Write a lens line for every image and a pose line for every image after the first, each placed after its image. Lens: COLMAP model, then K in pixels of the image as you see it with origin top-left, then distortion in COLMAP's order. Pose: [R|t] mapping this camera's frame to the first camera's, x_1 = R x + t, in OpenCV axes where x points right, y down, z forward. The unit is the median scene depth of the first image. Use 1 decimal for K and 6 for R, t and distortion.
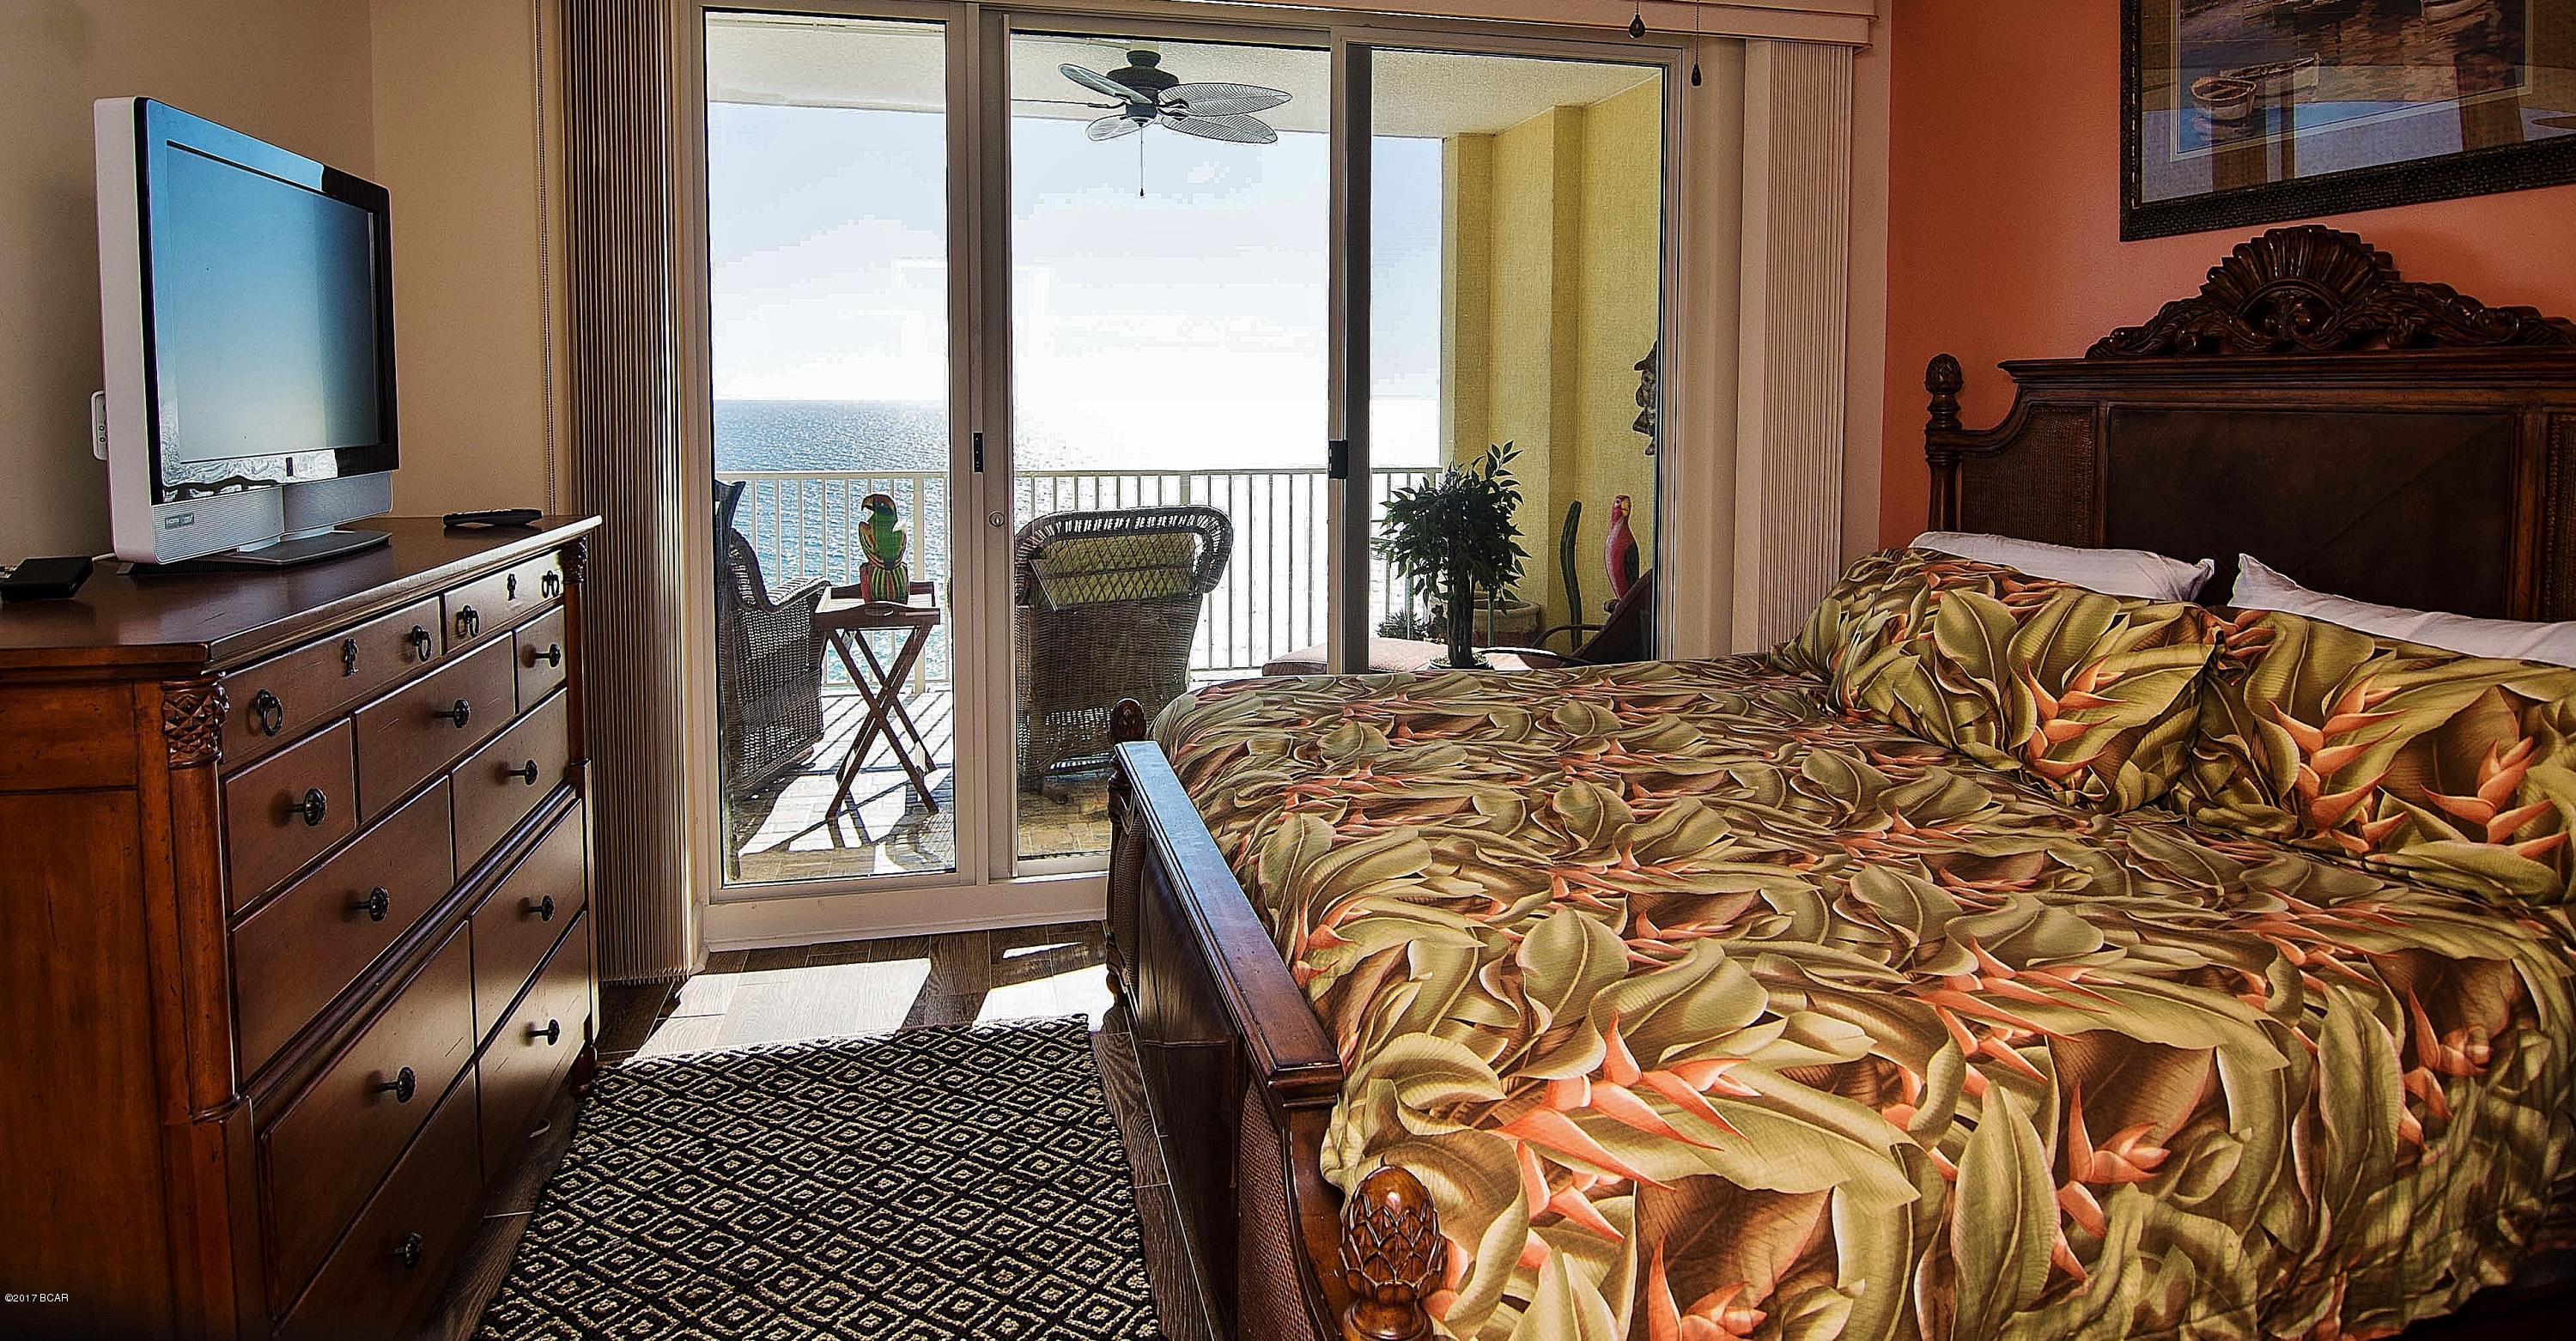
lens RADIAL K [[1373.3, 0, 1275.1], [0, 1373.3, 493.4], [0, 0, 1]] dist [-0.018140, -0.002313]
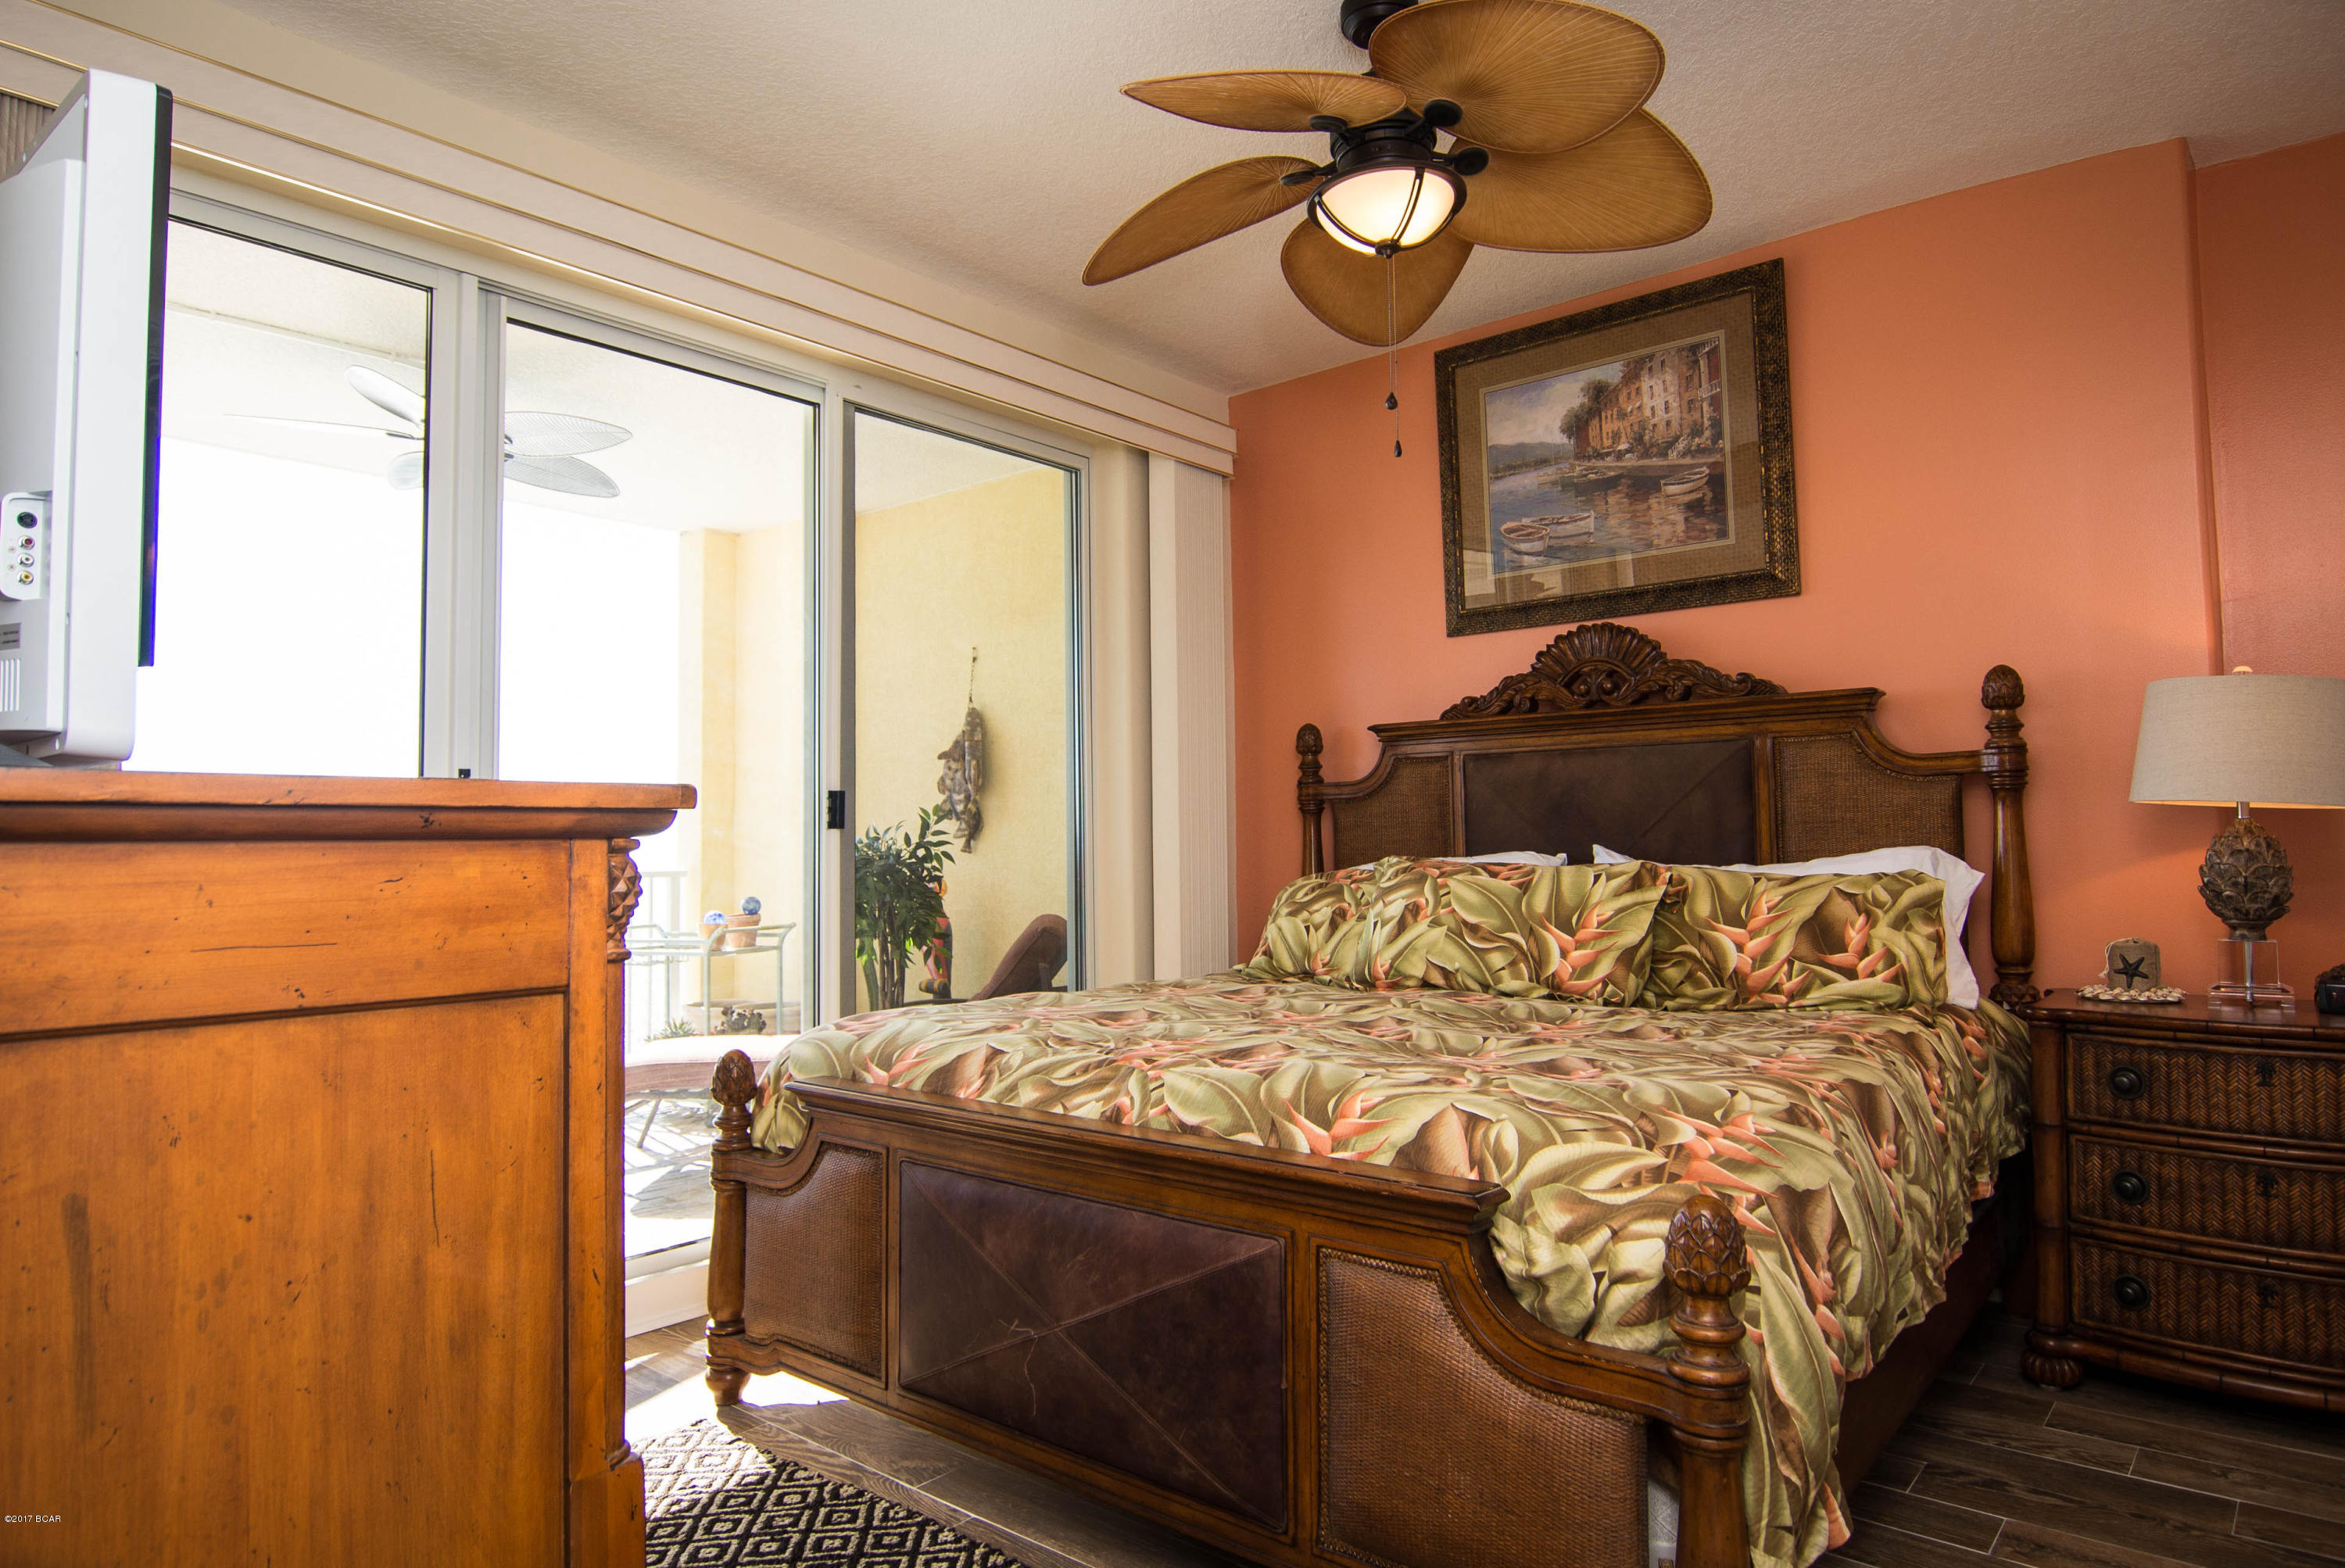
lens RADIAL K [[1371.4, 0, 1170.6], [0, 1371.4, 784.8], [0, 0, 1]] dist [-0.009506, -0.003728]
pose [[0.806021, 0.013436, 0.591734, -0.554820], [0.055104, 0.993697, -0.097622, 0.108293], [-0.589316, 0.111292, 0.800200, 0.116150]]
